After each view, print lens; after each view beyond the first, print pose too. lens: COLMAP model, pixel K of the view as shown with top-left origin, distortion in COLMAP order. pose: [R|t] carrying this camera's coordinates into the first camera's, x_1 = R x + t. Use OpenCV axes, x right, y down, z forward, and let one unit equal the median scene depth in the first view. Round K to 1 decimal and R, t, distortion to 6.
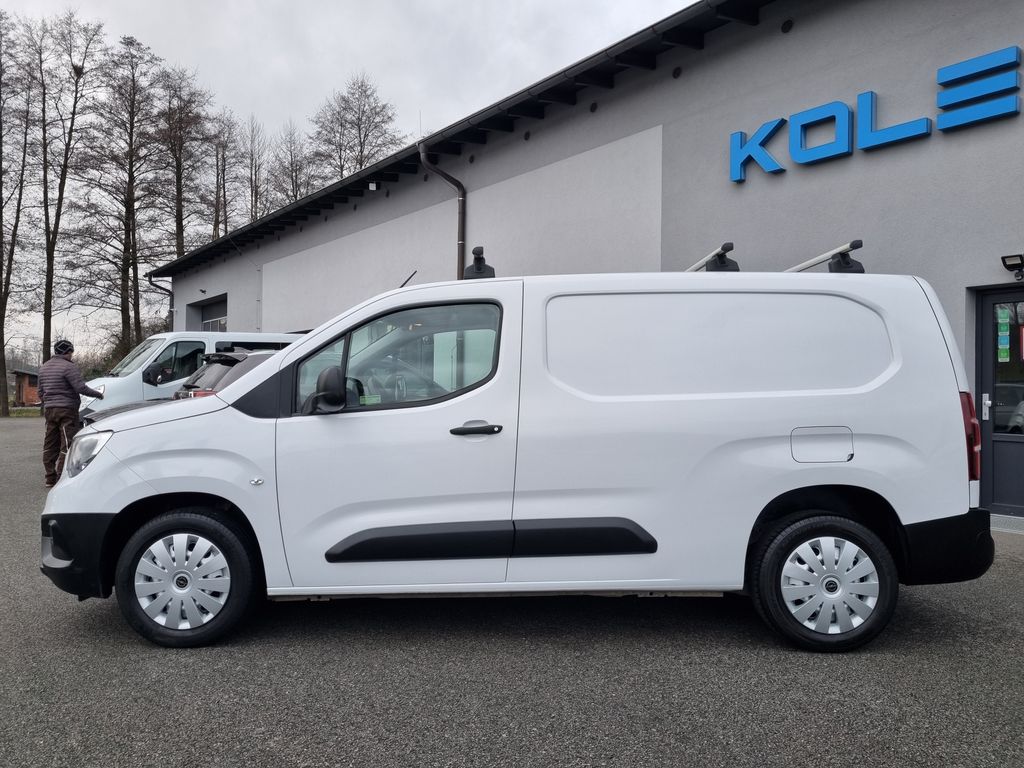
lens RADIAL K [[824.4, 0, 512.0], [0, 824.4, 384.0], [0, 0, 1]] dist [0.069424, -0.068393]
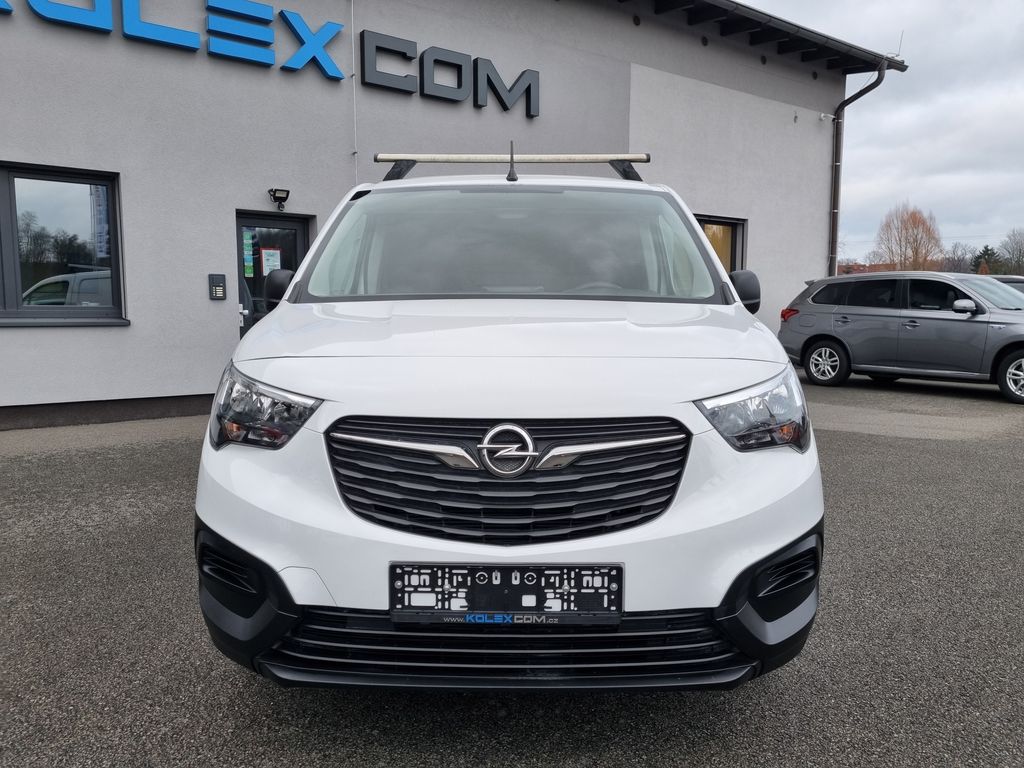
lens RADIAL K [[772.3, 0, 511.2], [0, 772.3, 397.3], [0, 0, 1]] dist [0.067462, -0.000483]
pose [[-0.029556, -0.102072, 0.994338, -0.551727], [0.012165, 0.994662, 0.102467, 0.035056], [-0.999489, 0.015125, -0.028156, 0.666515]]
